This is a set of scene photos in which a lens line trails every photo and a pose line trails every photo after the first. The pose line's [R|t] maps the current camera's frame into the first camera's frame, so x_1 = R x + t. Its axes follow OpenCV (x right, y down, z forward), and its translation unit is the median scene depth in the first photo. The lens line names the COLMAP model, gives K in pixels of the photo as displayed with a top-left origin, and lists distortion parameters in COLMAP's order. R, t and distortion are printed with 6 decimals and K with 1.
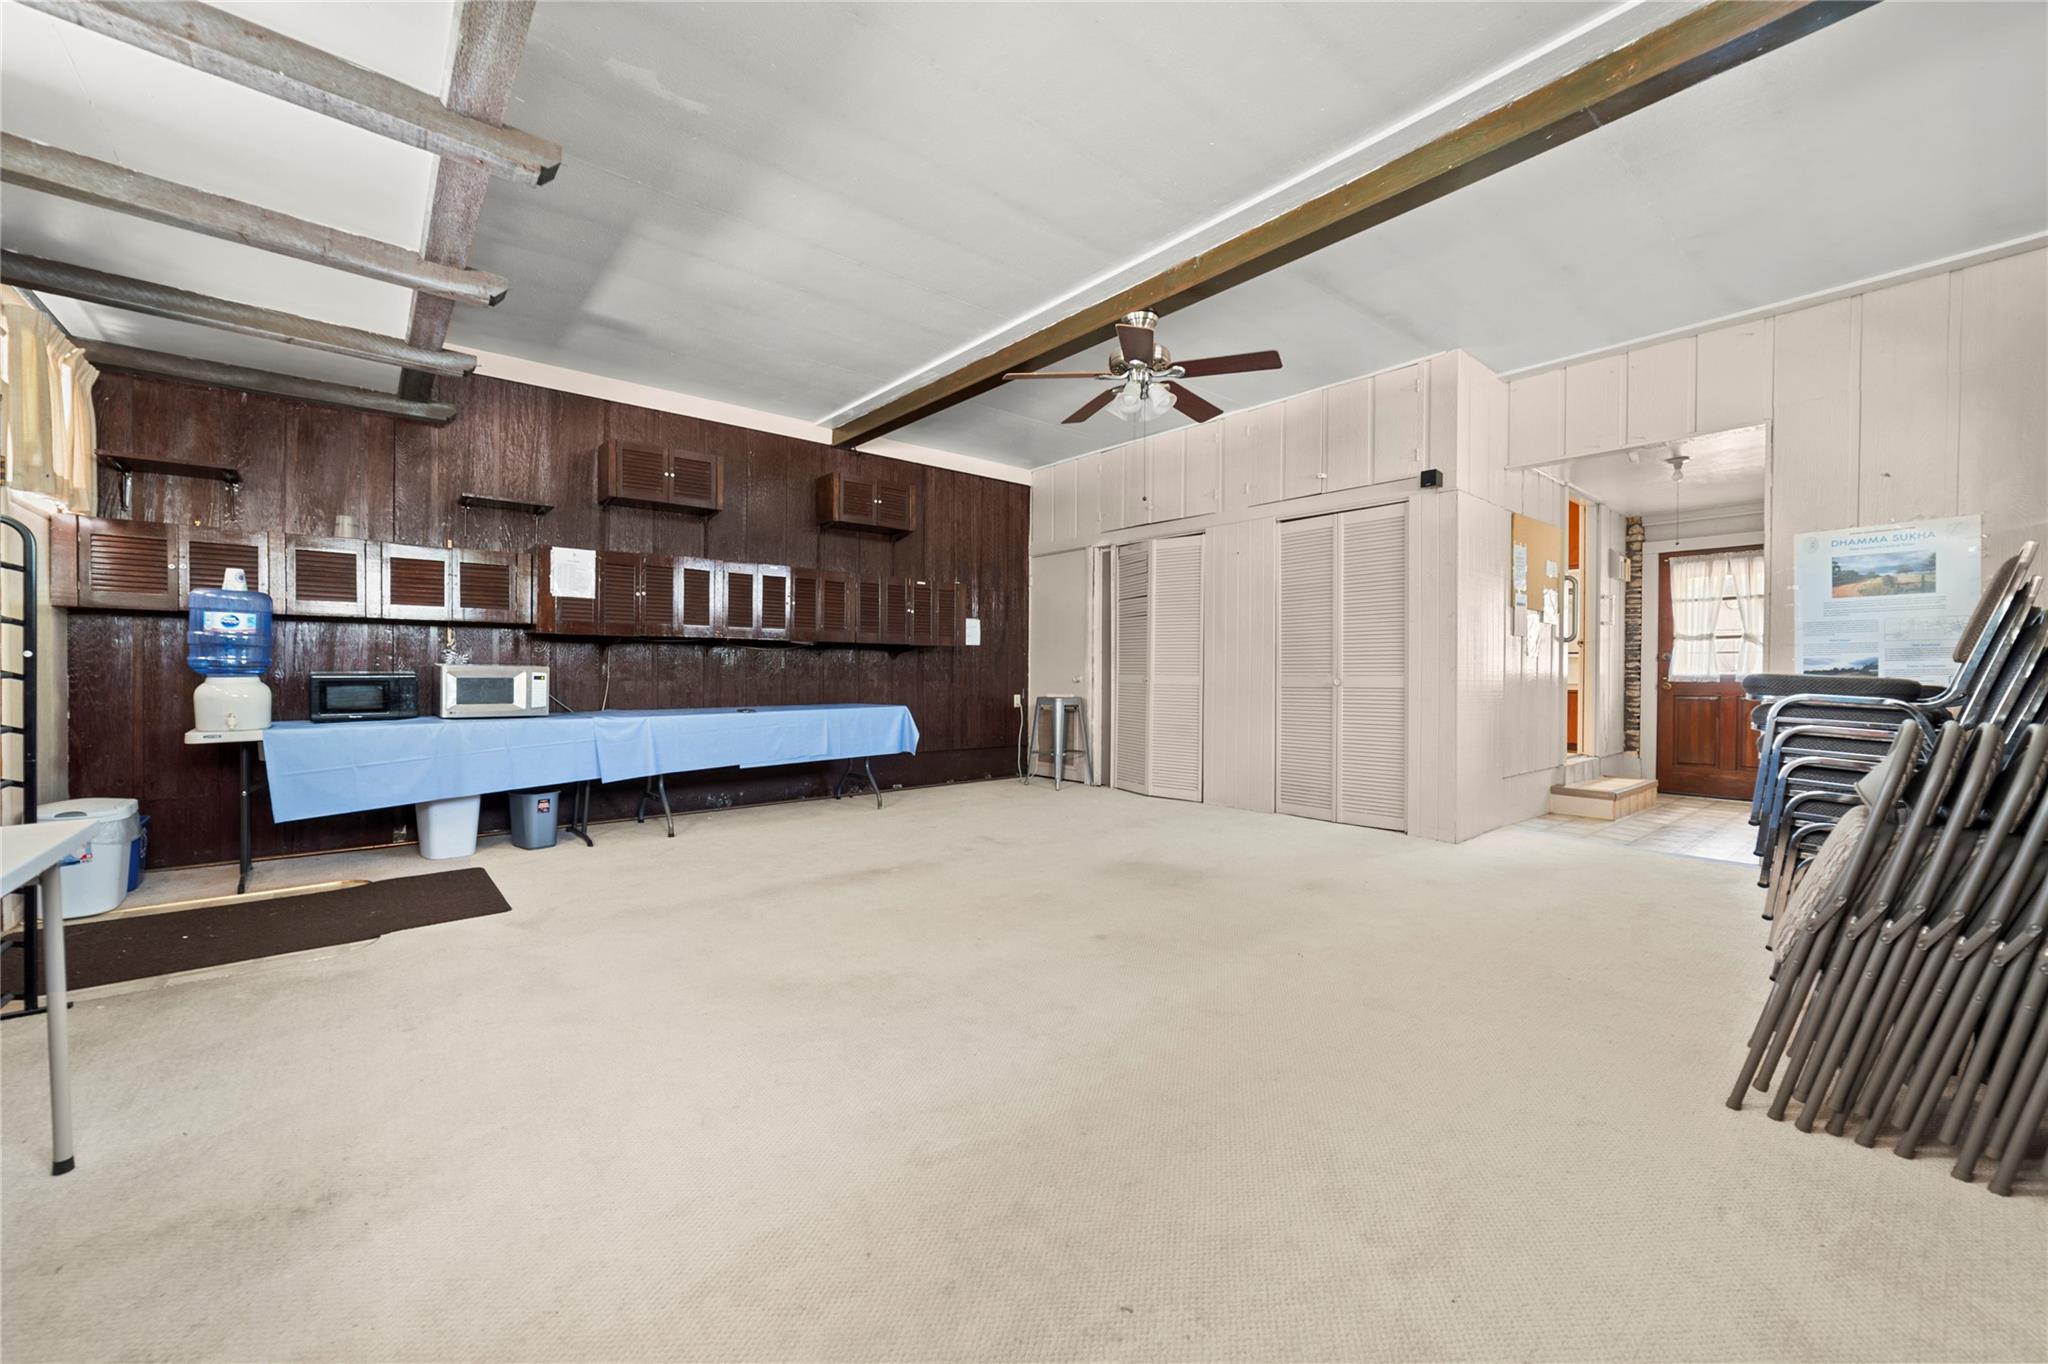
lens RADIAL K [[799.9, 0, 1019.9], [0, 799.9, 678.3], [0, 0, 1]] dist [0.000650, 0.000253]
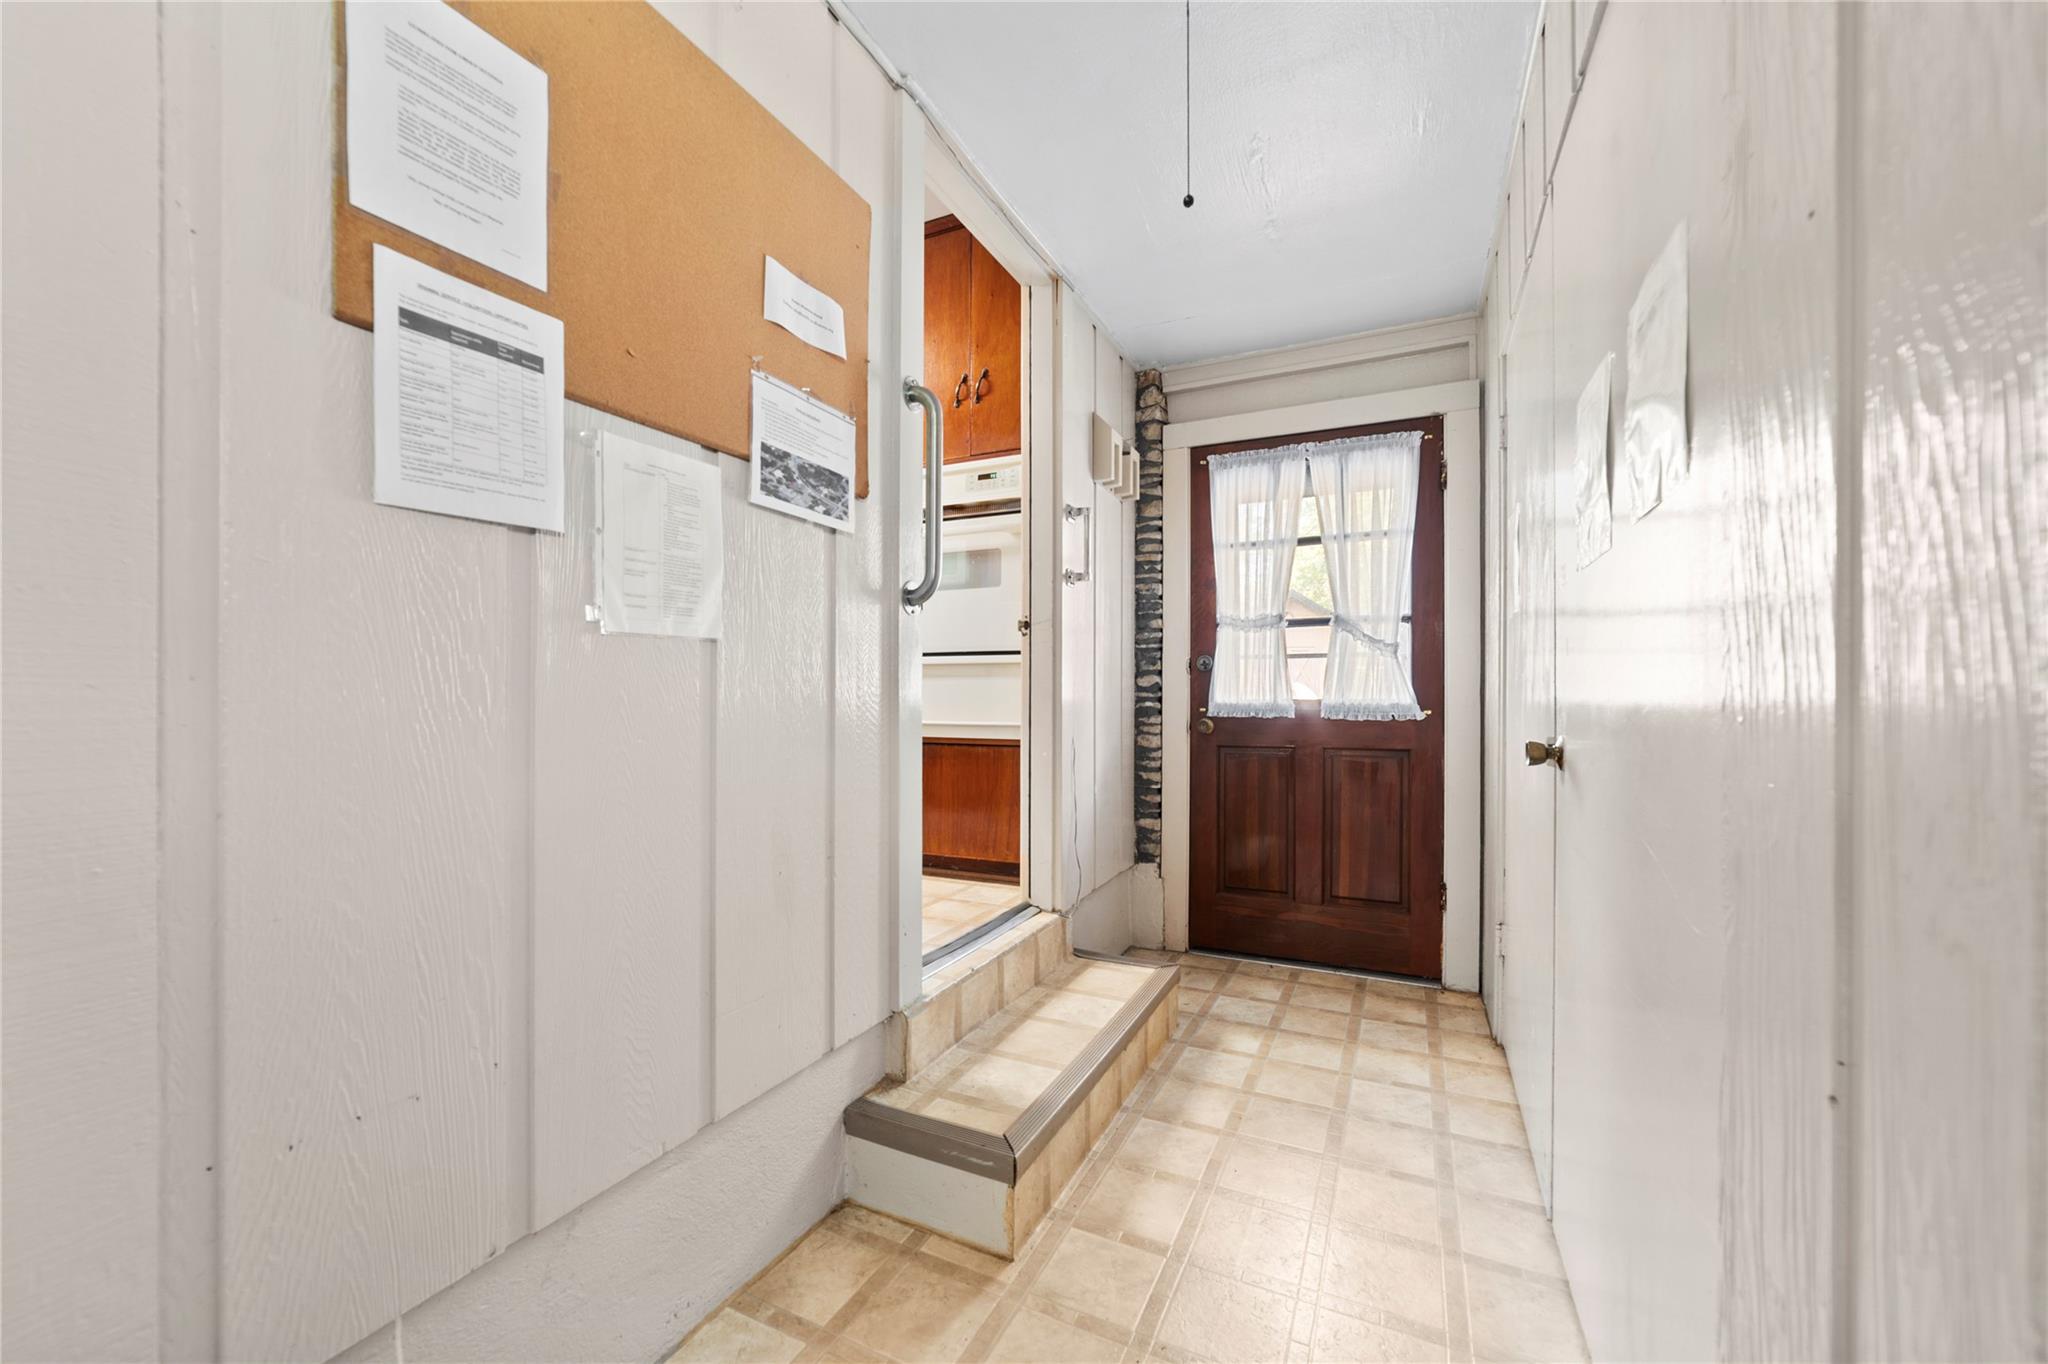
lens RADIAL K [[799.9, 0, 1026.5], [0, 799.9, 686.2], [0, 0, 1]] dist [0.000650, 0.000253]
pose [[0.913676, 0.001140, 0.406442, 0.548812], [0.003914, 0.999925, -0.011605, -0.009432], [-0.406424, 0.012194, 0.913603, 0.645263]]
